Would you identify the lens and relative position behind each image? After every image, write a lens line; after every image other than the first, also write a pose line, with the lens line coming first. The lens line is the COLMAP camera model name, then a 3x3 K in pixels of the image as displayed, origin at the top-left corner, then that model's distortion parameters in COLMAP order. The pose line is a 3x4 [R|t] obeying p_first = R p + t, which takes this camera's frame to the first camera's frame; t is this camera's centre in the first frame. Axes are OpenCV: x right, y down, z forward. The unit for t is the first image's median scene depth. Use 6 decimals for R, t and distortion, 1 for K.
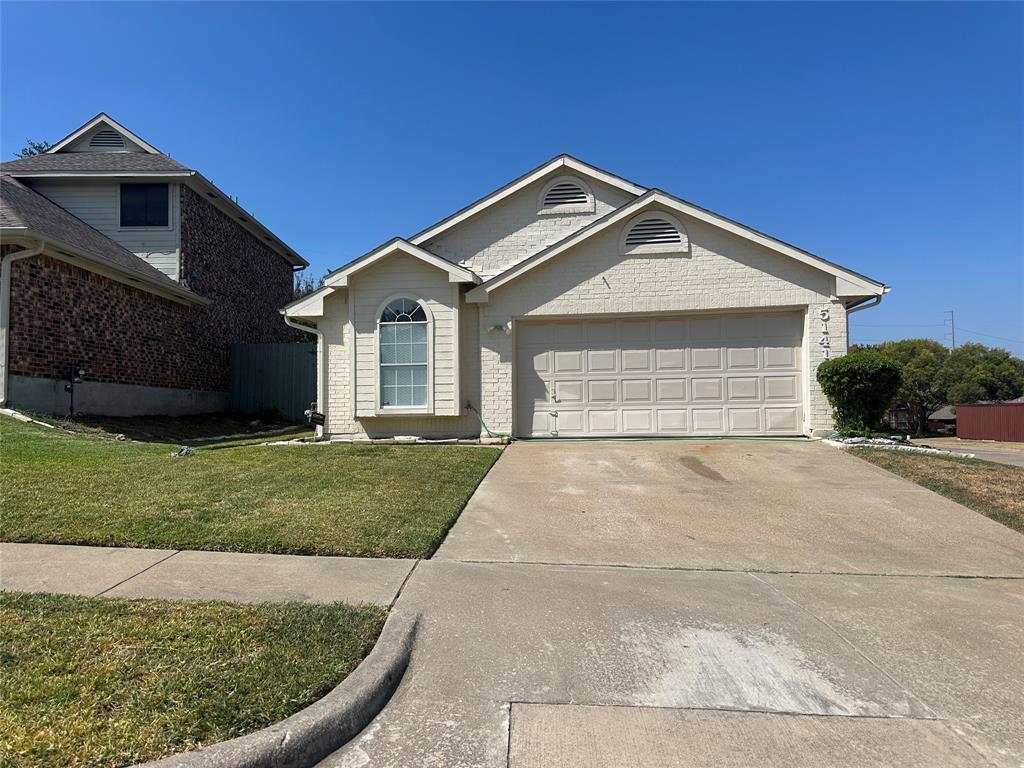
lens RADIAL K [[704.8, 0, 512.2], [0, 704.8, 394.0], [0, 0, 1]] dist [0.050029, -0.046311]
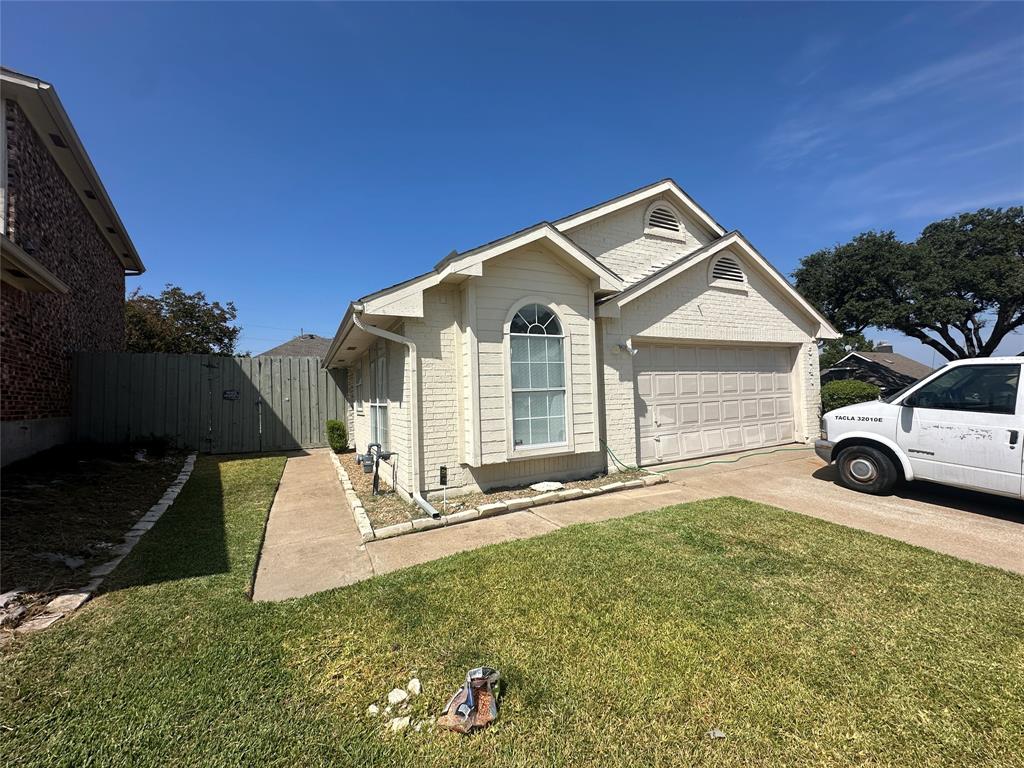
lens RADIAL K [[402.9, 0, 508.9], [0, 402.9, 384.9], [0, 0, 1]] dist [-0.007334, 0.001466]
pose [[0.825767, -0.001039, 0.564011, -0.431371], [0.011029, 0.999837, -0.014305, -0.041497], [-0.563904, 0.018033, 0.825643, 0.661958]]
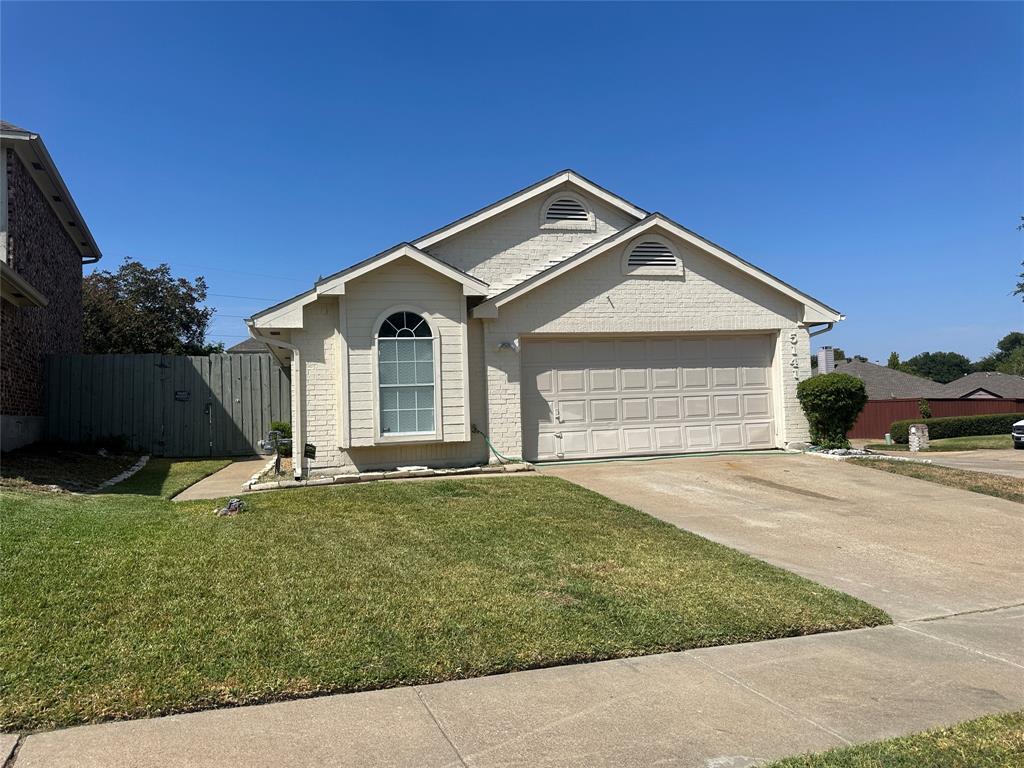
lens RADIAL K [[704.8, 0, 505.0], [0, 704.8, 375.4], [0, 0, 1]] dist [0.050029, -0.046311]
pose [[0.927782, -0.002983, 0.373111, -0.372121], [0.015921, 0.999374, -0.031599, -0.024610], [-0.372783, 0.035257, 0.927248, 0.134535]]
